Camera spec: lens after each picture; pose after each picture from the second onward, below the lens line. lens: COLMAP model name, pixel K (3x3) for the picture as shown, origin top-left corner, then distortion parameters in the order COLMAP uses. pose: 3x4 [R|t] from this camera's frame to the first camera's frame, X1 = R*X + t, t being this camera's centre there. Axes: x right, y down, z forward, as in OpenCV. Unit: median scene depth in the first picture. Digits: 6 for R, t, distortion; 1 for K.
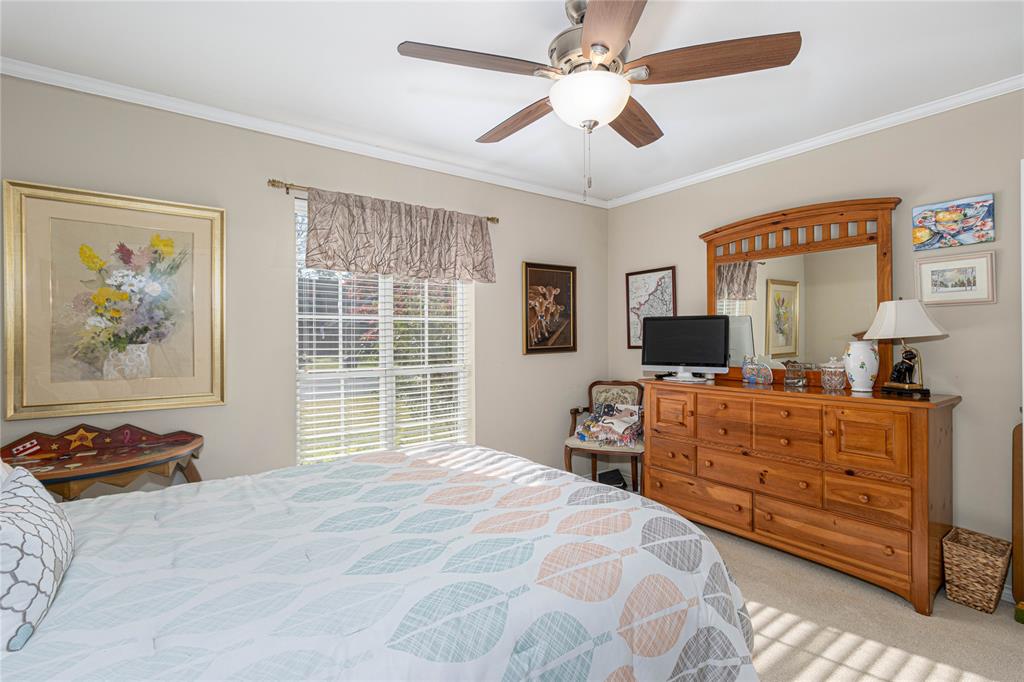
lens RADIAL K [[481.5, 0, 514.6], [0, 481.5, 340.6], [0, 0, 1]] dist [0.004445, 0.000622]
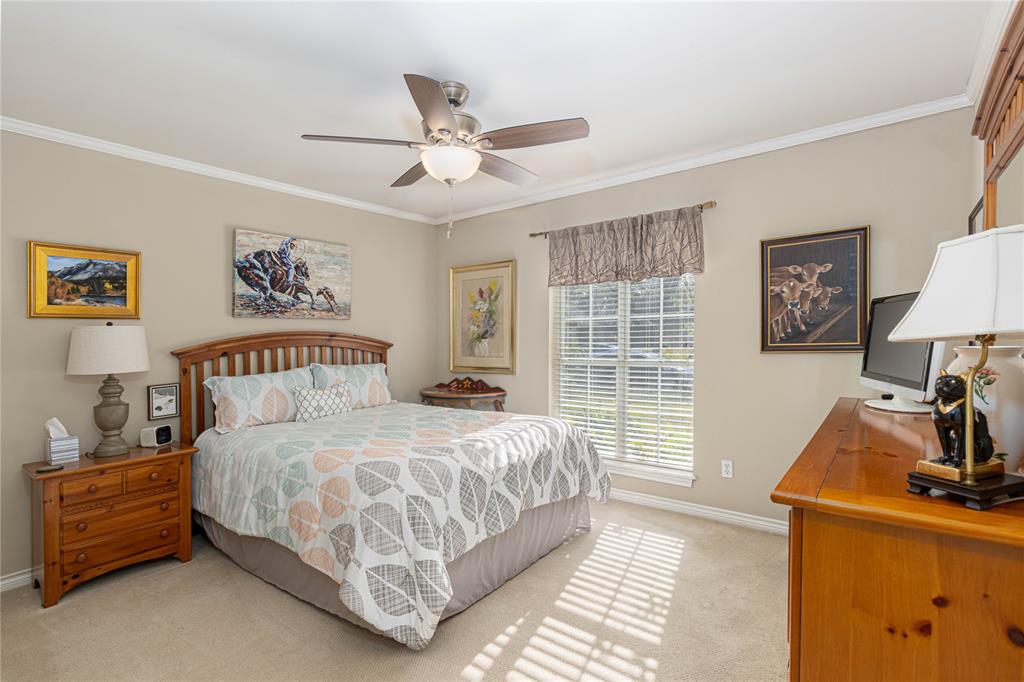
lens RADIAL K [[481.5, 0, 516.9], [0, 481.5, 341.2], [0, 0, 1]] dist [0.004445, 0.000622]
pose [[0.283694, 0.006824, -0.958891, 0.782169], [0.003496, 0.999961, 0.008150, 0.001175], [0.958908, -0.005664, 0.283659, 0.409651]]
